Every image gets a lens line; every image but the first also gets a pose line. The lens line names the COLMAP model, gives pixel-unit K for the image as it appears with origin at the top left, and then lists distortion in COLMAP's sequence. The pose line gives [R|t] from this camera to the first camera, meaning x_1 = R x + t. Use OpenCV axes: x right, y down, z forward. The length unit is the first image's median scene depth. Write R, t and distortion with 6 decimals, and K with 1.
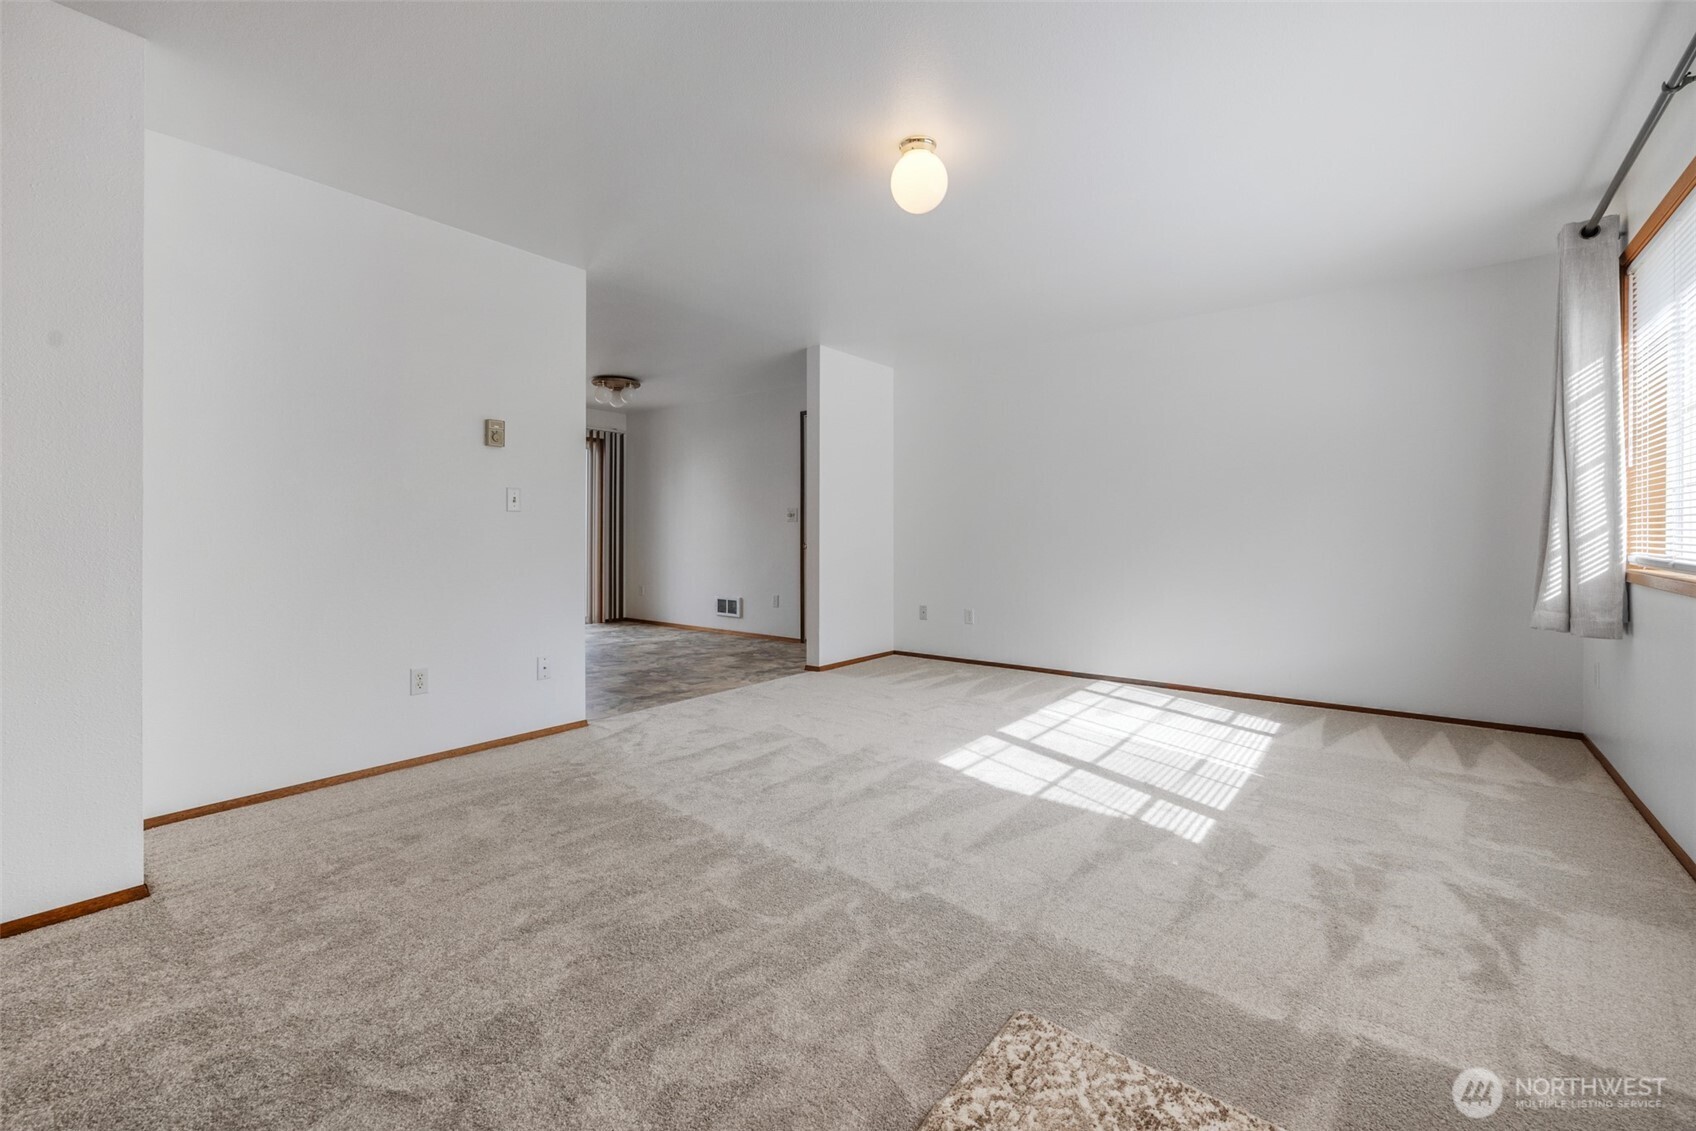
lens RADIAL K [[690.0, 0, 851.5], [0, 690.0, 520.5], [0, 0, 1]] dist [-0.000312, 0.000055]
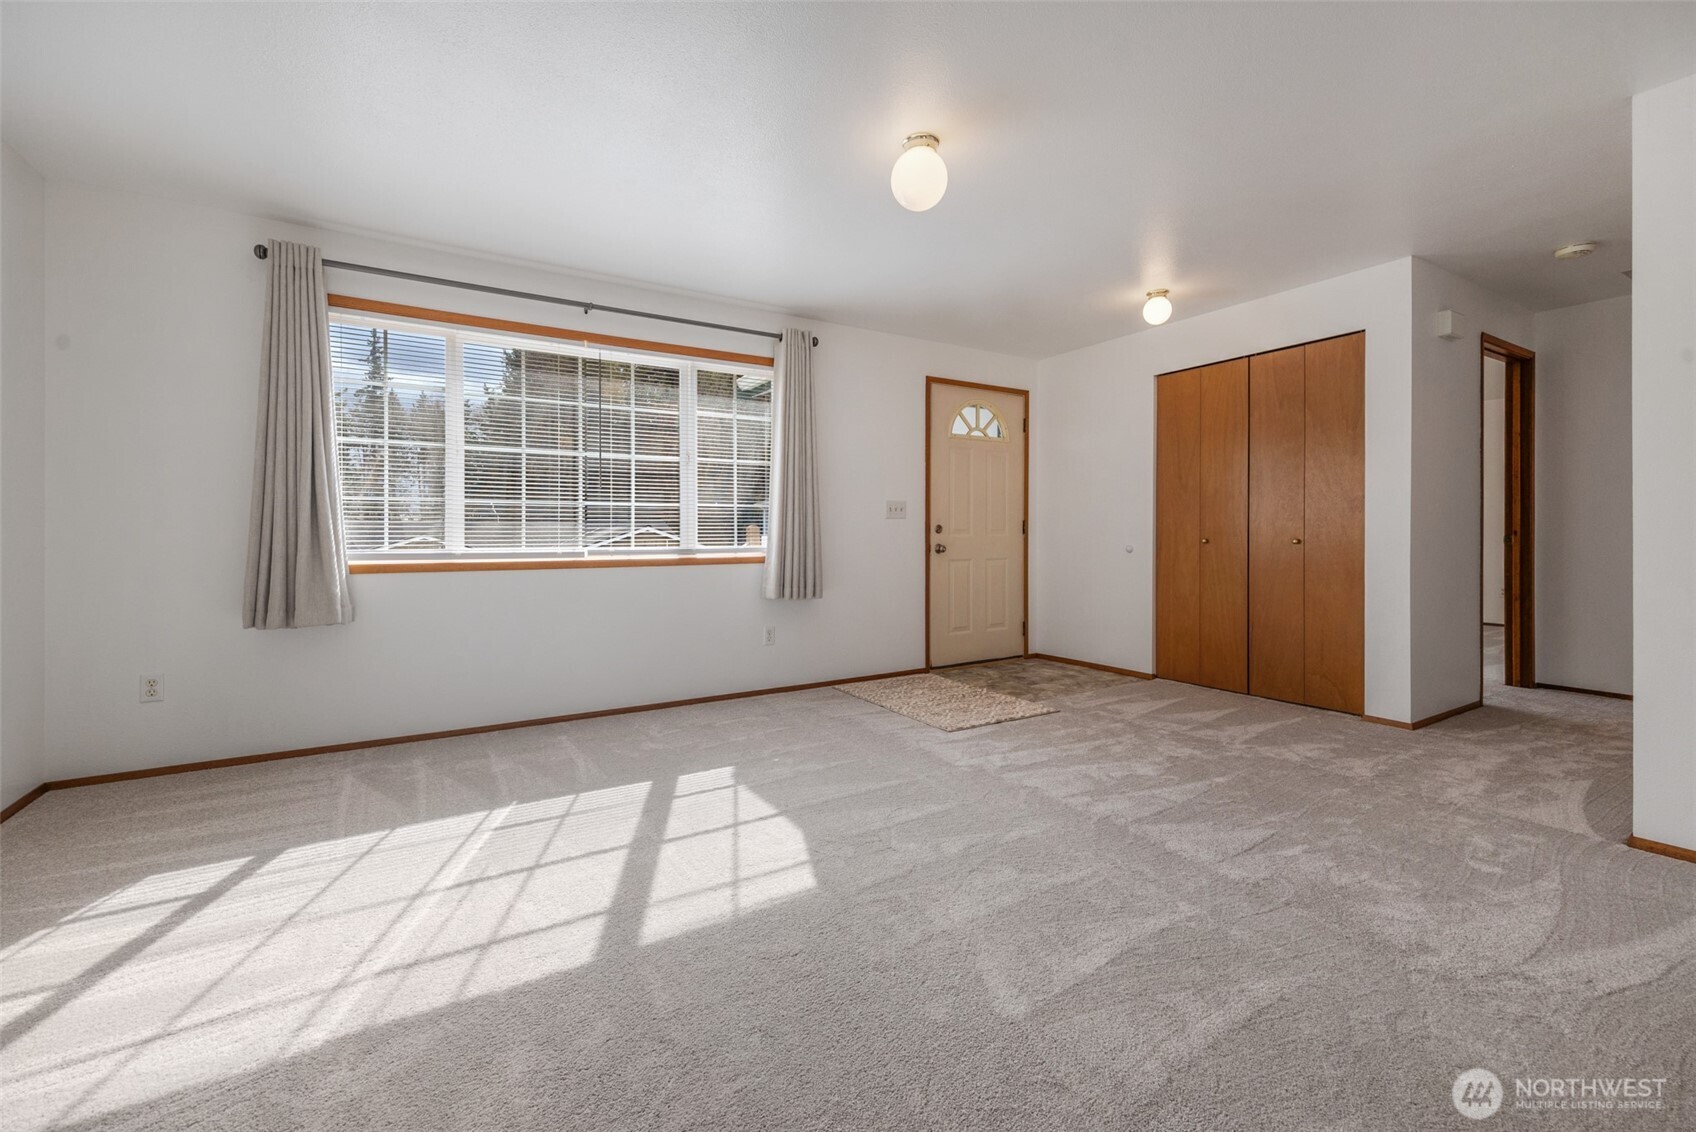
lens RADIAL K [[699.7, 0, 851.3], [0, 699.7, 531.3], [0, 0, 1]] dist [0.001967, 0.000103]
pose [[-0.930035, -0.000611, 0.367471, -0.167847], [-0.007680, 0.999813, -0.017775, 0.028202], [-0.367392, -0.019353, -0.929865, 1.824989]]
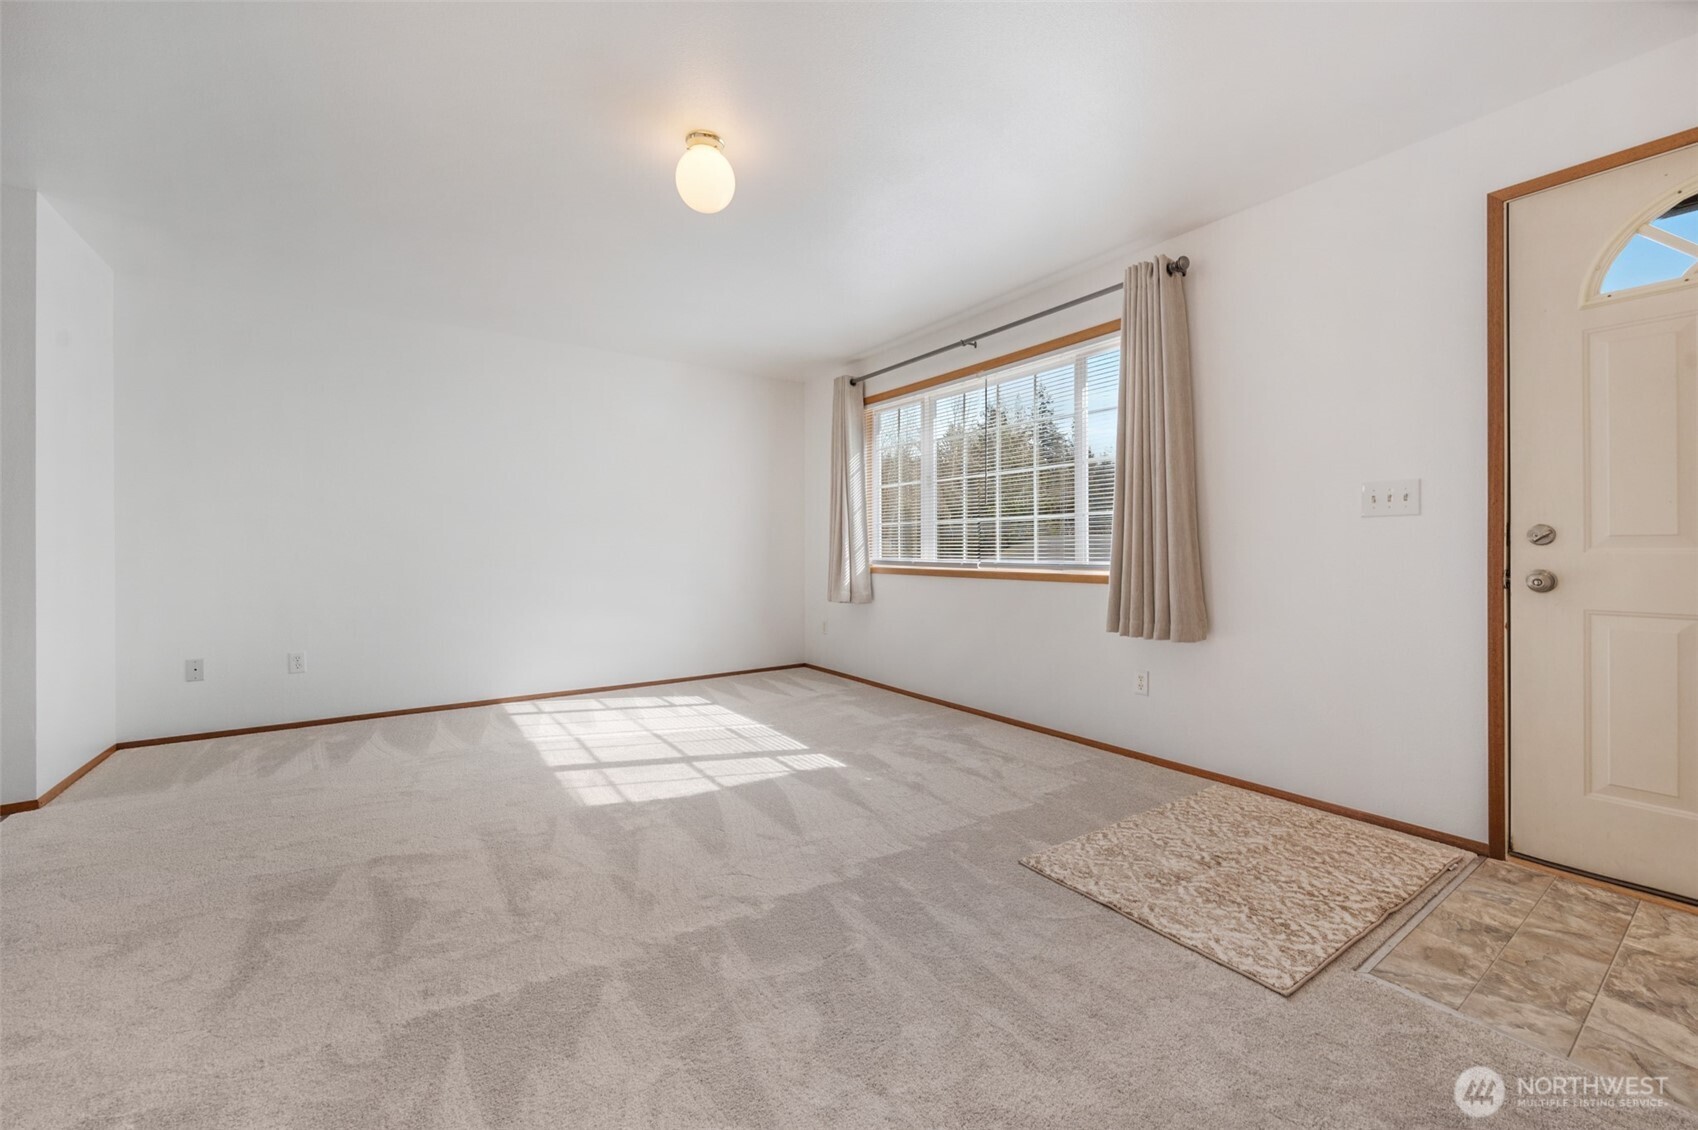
lens RADIAL K [[675.9, 0, 851.2], [0, 675.9, 548.8], [0, 0, 1]] dist [-0.000840, 0.000082]
pose [[0.305434, -0.000639, 0.952213, -0.675701], [-0.016999, 0.999837, 0.006123, 0.010906], [-0.952062, -0.018057, 0.305373, 0.480002]]
